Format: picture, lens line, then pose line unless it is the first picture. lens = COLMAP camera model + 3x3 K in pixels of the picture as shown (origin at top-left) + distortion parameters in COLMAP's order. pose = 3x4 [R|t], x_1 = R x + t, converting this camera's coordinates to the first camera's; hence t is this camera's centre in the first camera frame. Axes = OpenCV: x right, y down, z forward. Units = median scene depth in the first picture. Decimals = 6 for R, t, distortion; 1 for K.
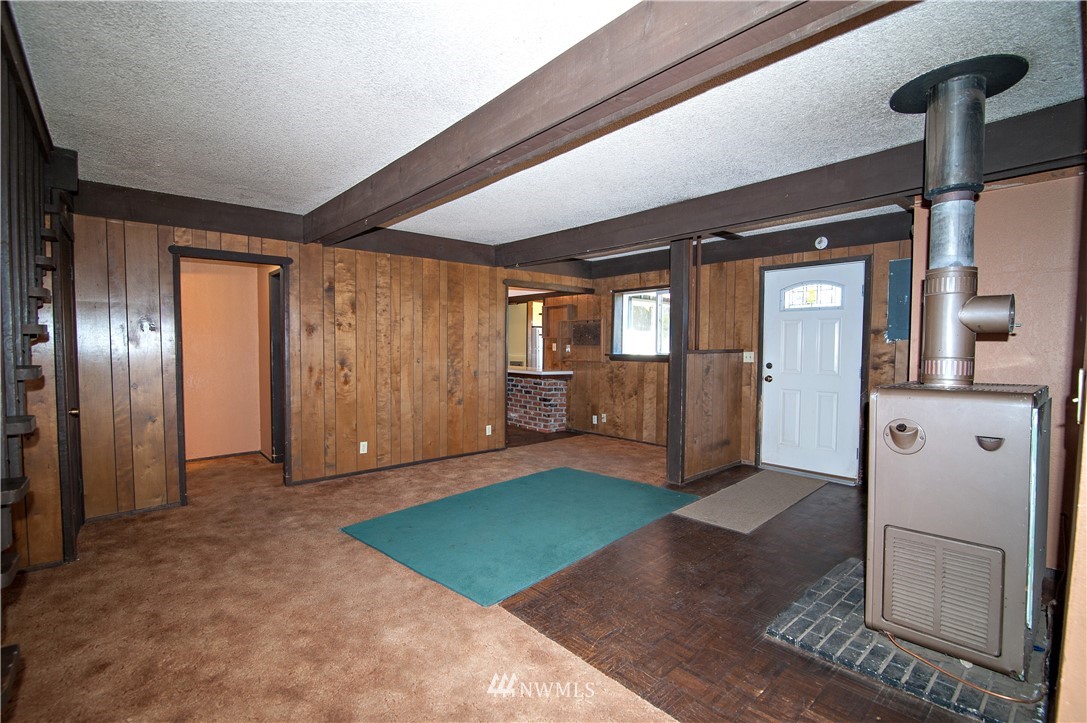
lens RADIAL K [[497.4, 0, 544.8], [0, 497.4, 365.9], [0, 0, 1]] dist [-0.018596, 0.000346]
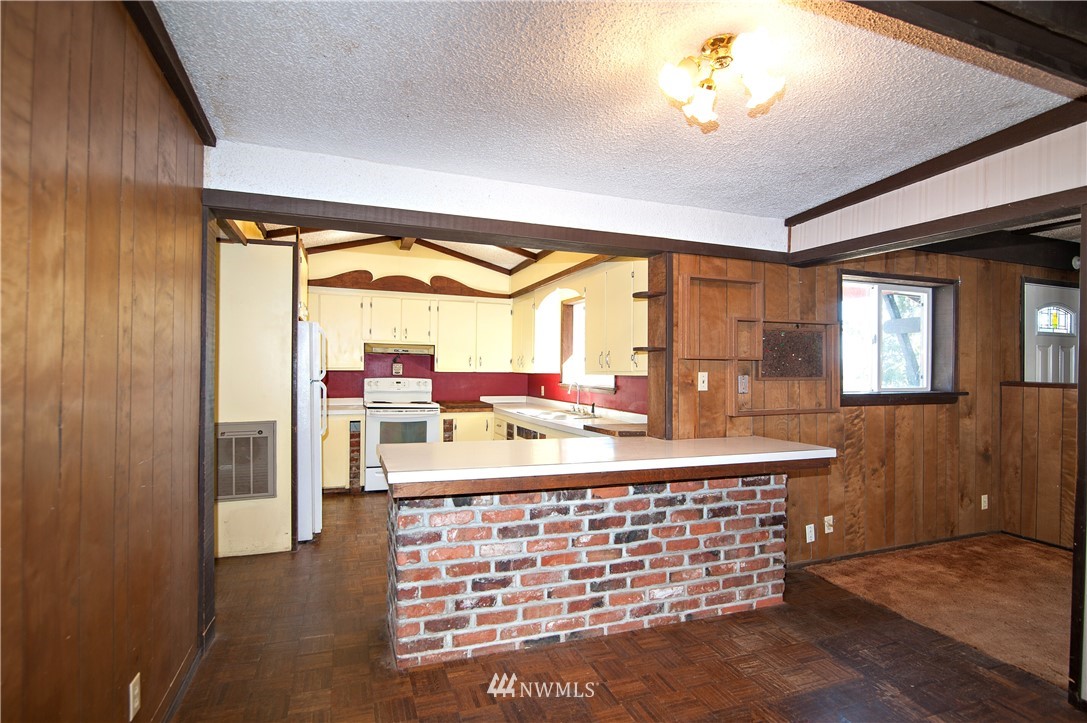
lens RADIAL K [[552.5, 0, 544.5], [0, 552.5, 360.6], [0, 0, 1]] dist [-0.006816, -0.000570]
pose [[0.345684, -0.000261, 0.938351, -0.861921], [0.029340, 0.999514, -0.010531, -0.104816], [-0.937892, 0.031171, 0.345524, 1.884148]]
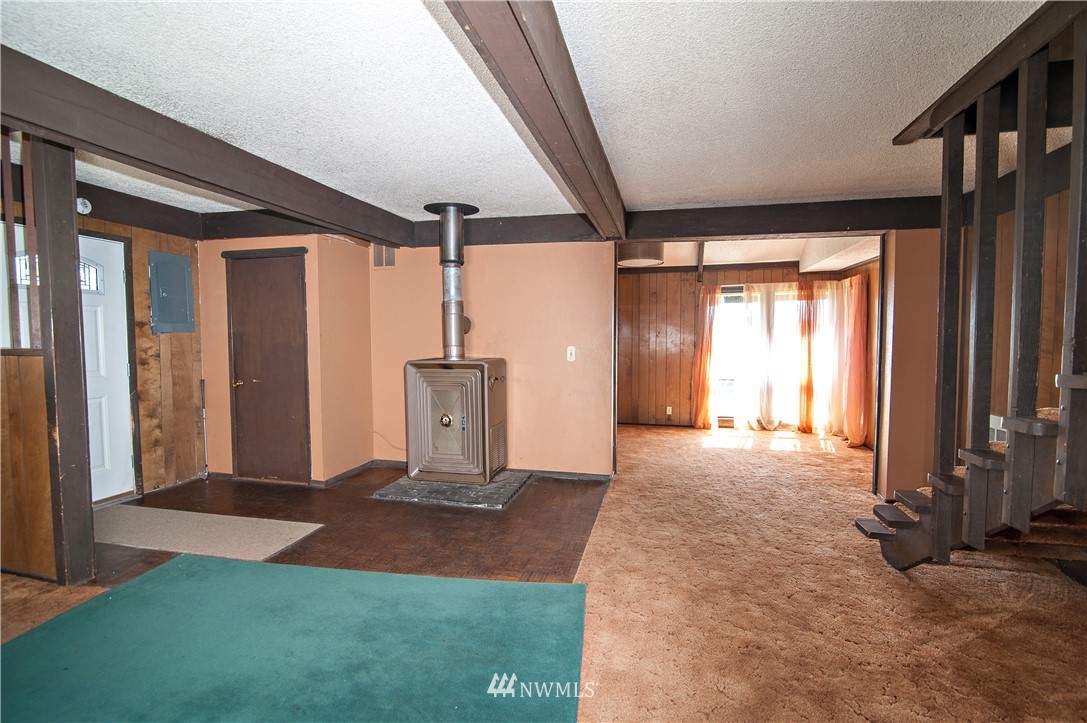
lens RADIAL K [[497.4, 0, 554.0], [0, 497.4, 367.4], [0, 0, 1]] dist [-0.018596, 0.000346]
pose [[-0.577068, -0.044404, 0.815488, -0.606218], [0.031357, 0.996580, 0.076453, -0.040359], [-0.816094, 0.069690, -0.573702, 1.045368]]
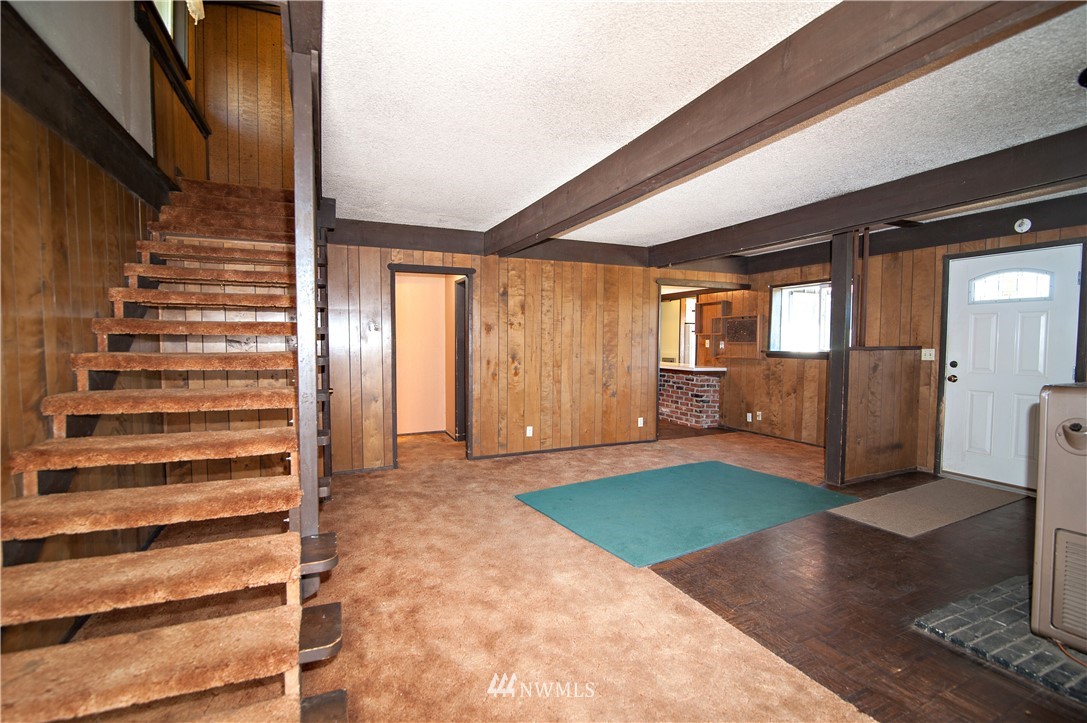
lens RADIAL K [[497.4, 0, 543.6], [0, 497.4, 366.3], [0, 0, 1]] dist [-0.018596, 0.000346]
pose [[0.953902, 0.013616, -0.299808, 0.008962], [-0.011450, 0.999894, 0.008981, 0.005130], [0.299899, -0.005134, 0.953957, -0.106711]]
